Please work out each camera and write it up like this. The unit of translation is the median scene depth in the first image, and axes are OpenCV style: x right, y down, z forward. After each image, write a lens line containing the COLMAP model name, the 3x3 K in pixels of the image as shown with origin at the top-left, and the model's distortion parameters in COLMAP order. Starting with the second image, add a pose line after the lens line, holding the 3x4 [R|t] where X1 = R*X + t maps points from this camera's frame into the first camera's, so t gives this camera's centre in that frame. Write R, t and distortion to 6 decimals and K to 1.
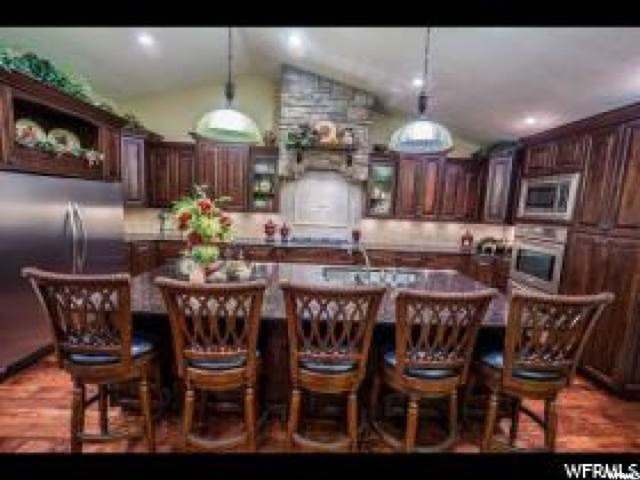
lens RADIAL K [[289.5, 0, 320.0], [0, 289.5, 240.0], [0, 0, 1]] dist [-0.001793, -0.000087]
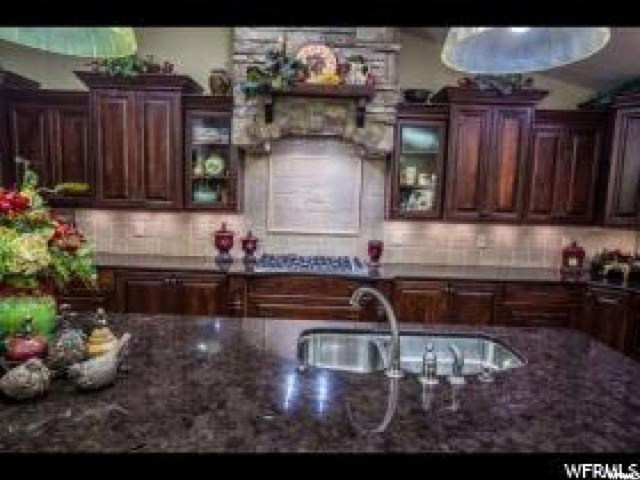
lens RADIAL K [[402.0, 0, 320.0], [0, 402.0, 240.0], [0, 0, 1]] dist [0.004876, 0.000956]
pose [[0.999596, -0.009562, -0.026764, 0.039627], [0.009181, 0.999855, -0.014330, -0.027047], [0.026897, 0.014078, 0.999539, 0.216631]]
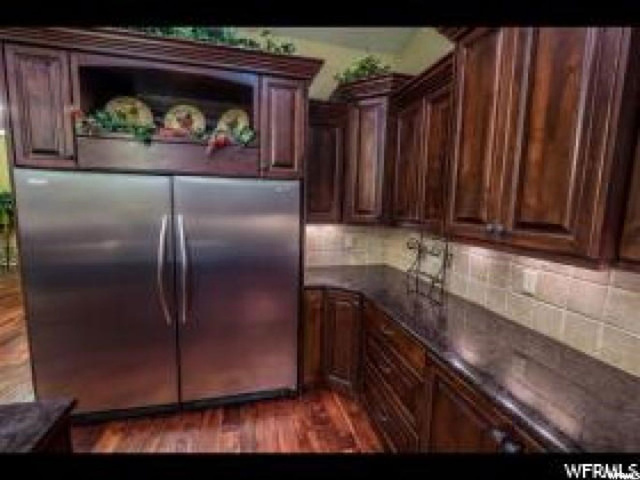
lens RADIAL K [[289.5, 0, 320.0], [0, 289.5, 240.0], [0, 0, 1]] dist [-0.001793, -0.000087]
pose [[0.201951, 0.086225, -0.975593, -0.096690], [-0.147633, 0.987415, 0.056710, -0.097881], [0.968205, 0.132577, 0.212139, 0.757198]]
